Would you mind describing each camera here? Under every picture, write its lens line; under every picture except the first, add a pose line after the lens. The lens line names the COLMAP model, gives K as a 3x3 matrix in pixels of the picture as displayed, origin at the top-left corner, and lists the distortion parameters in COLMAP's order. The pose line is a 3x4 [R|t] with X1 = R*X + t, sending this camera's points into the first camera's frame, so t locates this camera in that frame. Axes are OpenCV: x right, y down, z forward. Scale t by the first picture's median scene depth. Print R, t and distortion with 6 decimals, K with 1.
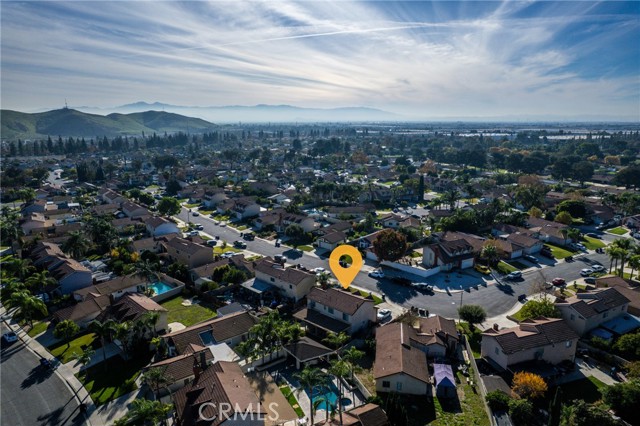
lens RADIAL K [[419.3, 0, 320.0], [0, 419.3, 213.0], [0, 0, 1]] dist [-0.002491, -0.000628]
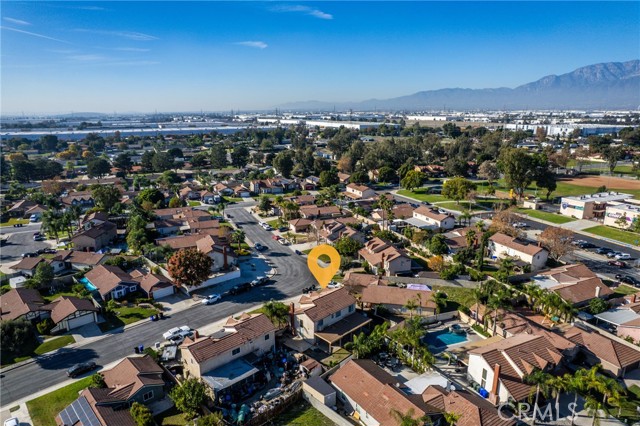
lens RADIAL K [[419.3, 0, 320.0], [0, 419.3, 213.0], [0, 0, 1]] dist [-0.002491, -0.000628]
pose [[0.087863, -0.237589, 0.967384, -0.644547], [0.248673, 0.945624, 0.209659, -0.143481], [-0.964594, 0.222141, 0.142168, 0.678057]]
